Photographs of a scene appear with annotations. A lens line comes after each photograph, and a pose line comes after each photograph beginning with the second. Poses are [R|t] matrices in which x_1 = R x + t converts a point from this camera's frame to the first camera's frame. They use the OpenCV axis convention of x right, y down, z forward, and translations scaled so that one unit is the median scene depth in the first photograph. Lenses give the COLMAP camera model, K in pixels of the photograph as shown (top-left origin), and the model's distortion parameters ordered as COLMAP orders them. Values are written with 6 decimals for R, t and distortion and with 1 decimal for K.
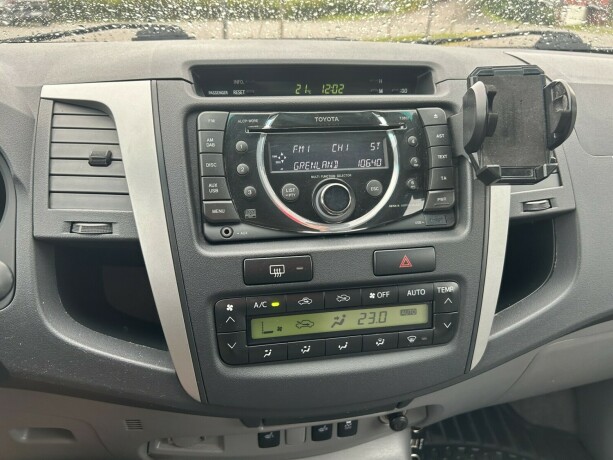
lens RADIAL K [[462.7, 0, 308.8], [0, 462.7, 233.9], [0, 0, 1]] dist [0.039704, -0.047053]
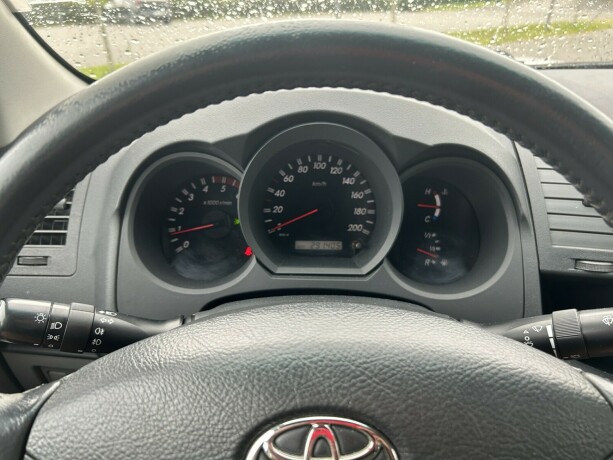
lens RADIAL K [[462.7, 0, 309.7], [0, 462.7, 230.3], [0, 0, 1]] dist [0.039704, -0.047053]
pose [[0.981378, 0.054273, -0.184257, -0.878549], [-0.053388, 0.998526, 0.009765, -0.066822], [0.184516, 0.000254, 0.982830, -0.176224]]
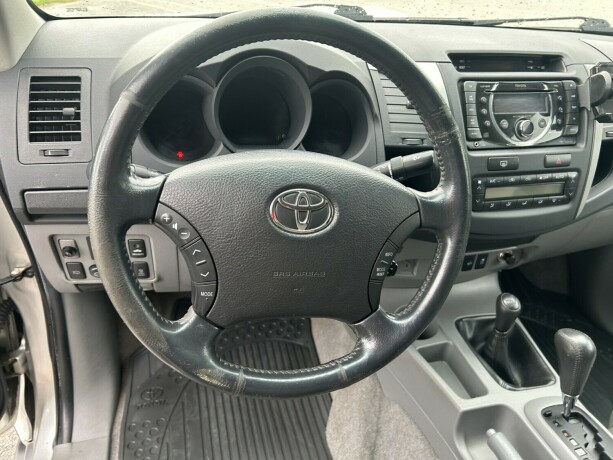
lens RADIAL K [[462.7, 0, 303.7], [0, 462.7, 225.8], [0, 0, 1]] dist [0.039704, -0.047053]
pose [[0.994231, -0.003024, 0.107217, -1.083156], [-0.010063, 0.992564, 0.121308, 0.102804], [-0.106787, -0.121687, 0.986807, -0.889653]]
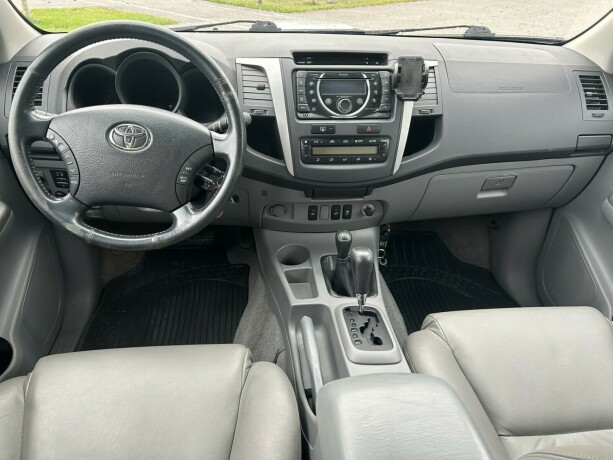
lens RADIAL K [[462.7, 0, 302.5], [0, 462.7, 232.0], [0, 0, 1]] dist [0.039704, -0.047053]
pose [[0.997211, 0.048371, -0.056845, -0.000002], [-0.042487, 0.994028, 0.100514, 0.402505], [0.061367, -0.097819, 0.993310, -1.797900]]
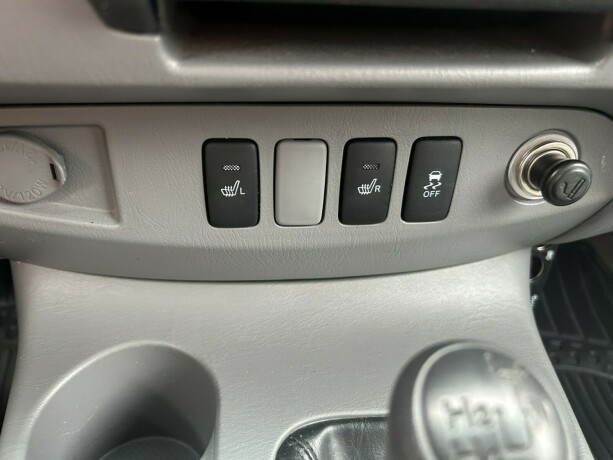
lens RADIAL K [[462.7, 0, 305.7], [0, 462.7, 228.7], [0, 0, 1]] dist [0.039704, -0.047053]
pose [[0.997388, 0.056035, -0.045587, -0.003123], [-0.049854, 0.990654, 0.126958, 0.567908], [0.052275, -0.124354, 0.990860, 0.846298]]
